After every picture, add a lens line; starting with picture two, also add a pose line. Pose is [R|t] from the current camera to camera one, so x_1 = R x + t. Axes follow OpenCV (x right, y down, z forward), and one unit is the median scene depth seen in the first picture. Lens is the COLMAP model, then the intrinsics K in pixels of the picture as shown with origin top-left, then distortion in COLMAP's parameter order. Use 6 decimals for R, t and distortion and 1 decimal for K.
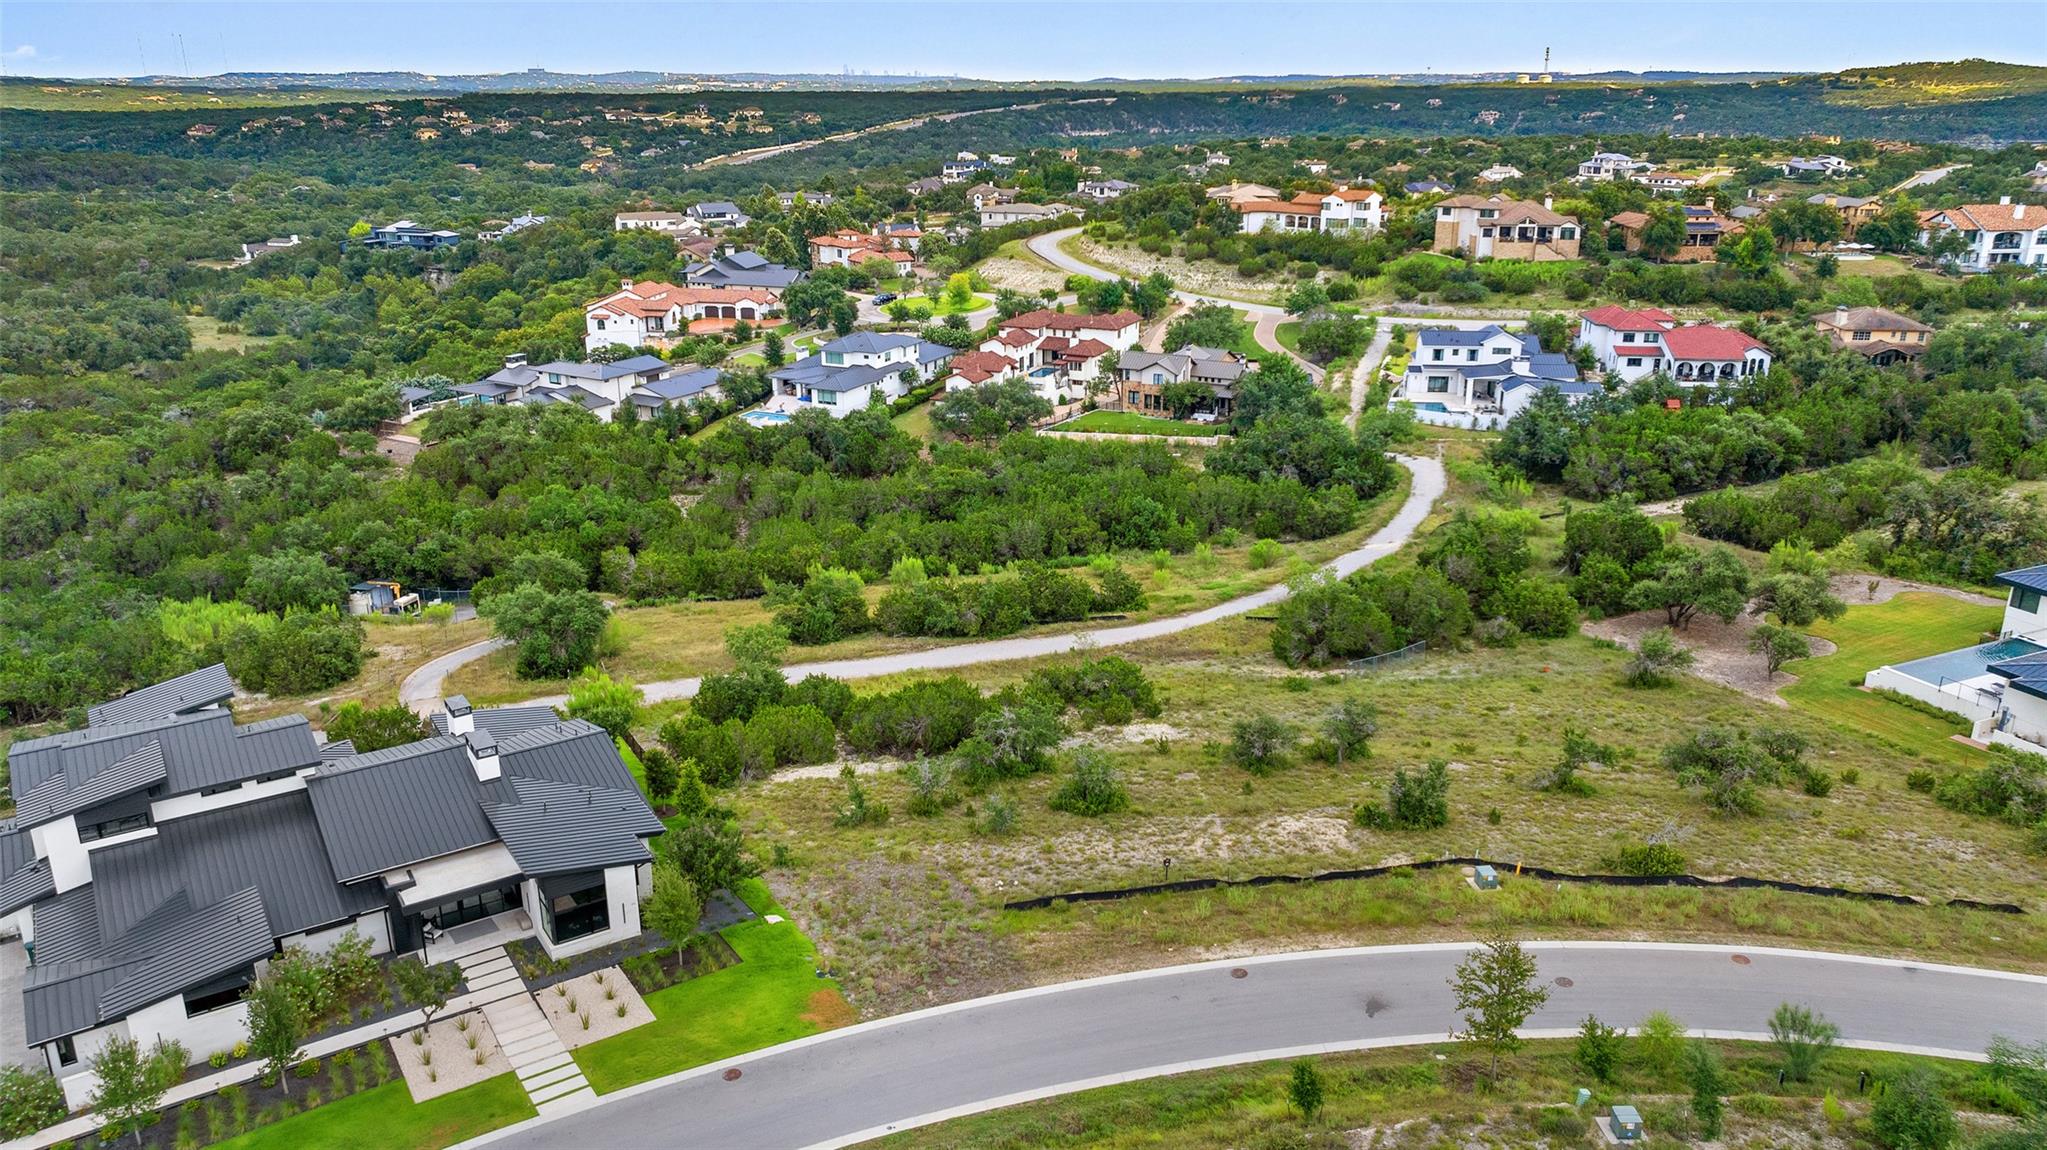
lens RADIAL K [[1458.8, 0, 1030.4], [0, 1458.8, 572.5], [0, 0, 1]] dist [-0.020382, 0.001387]
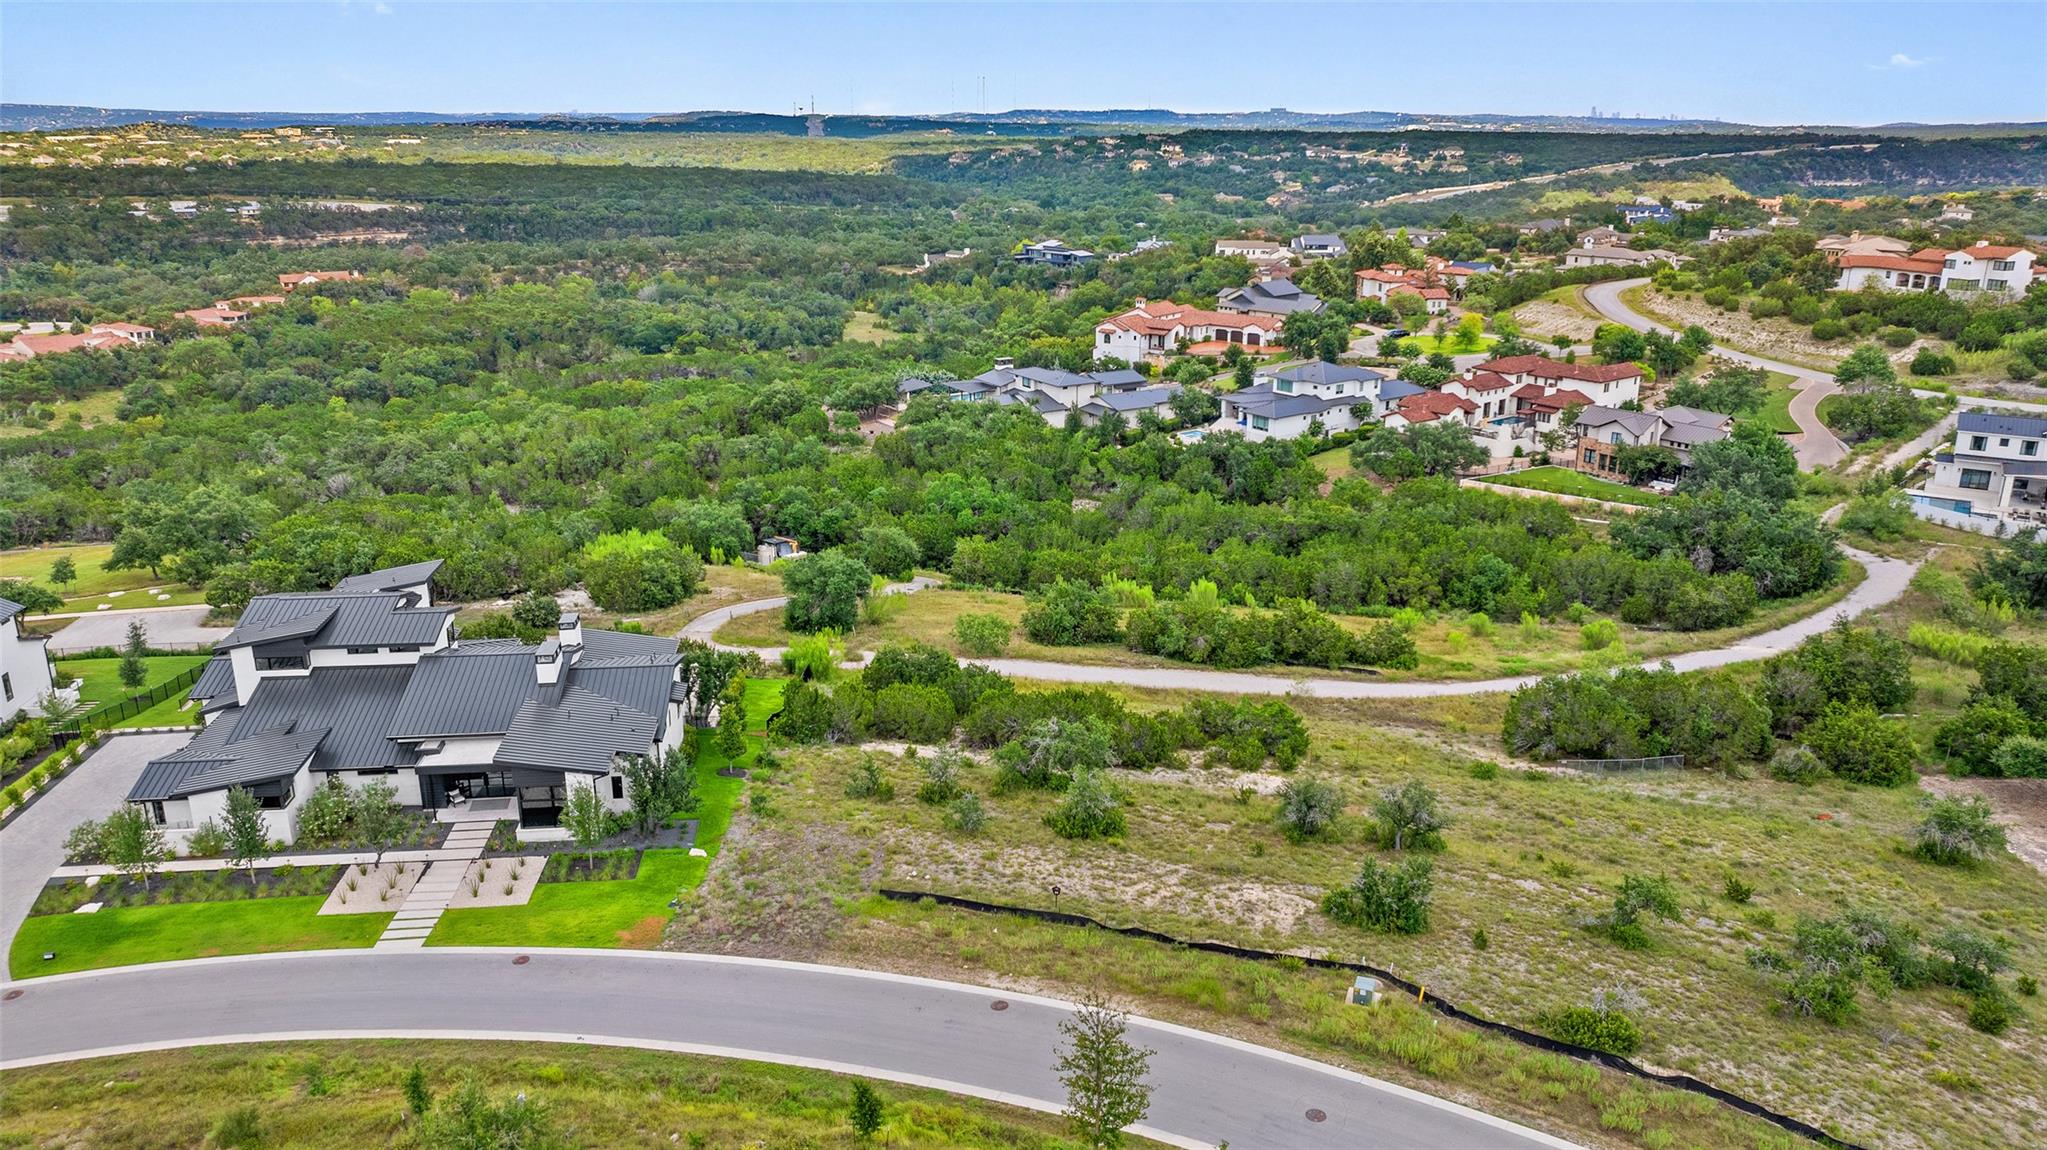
lens RADIAL K [[1458.8, 0, 1030.4], [0, 1458.8, 572.5], [0, 0, 1]] dist [-0.020382, 0.001387]
pose [[0.888984, 0.139869, -0.436056, 0.158009], [-0.150871, 0.988508, 0.009493, -0.004834], [0.432373, 0.057349, 0.899869, 0.040167]]
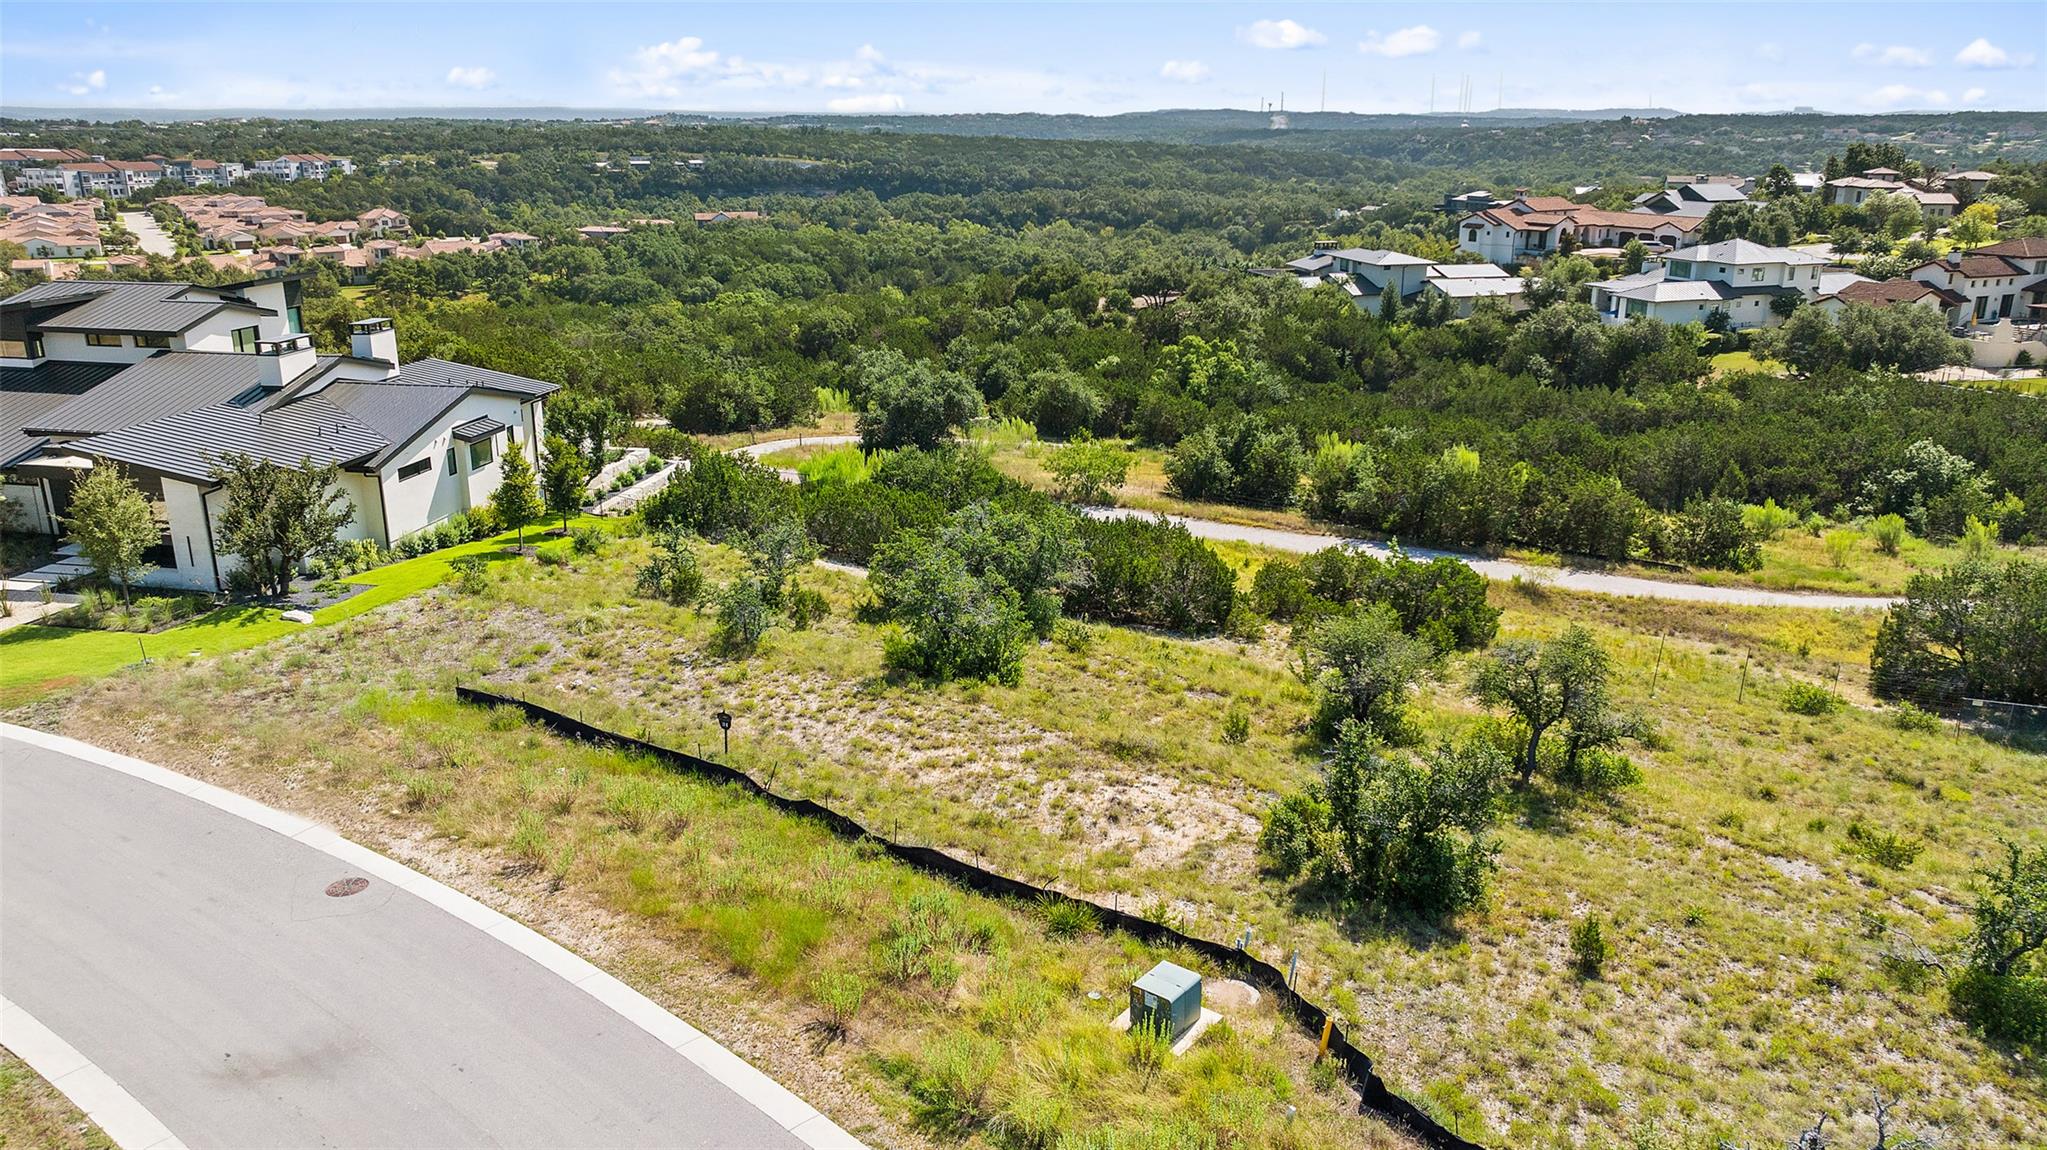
lens RADIAL K [[1480.8, 0, 1023.5], [0, 1480.8, 575.0], [0, 0, 1]] dist [-0.048069, 0.048462]
pose [[0.706353, 0.209904, -0.676022, 0.164446], [-0.228327, 0.971538, 0.063091, 0.033207], [0.670024, 0.109789, 0.734175, 0.237475]]
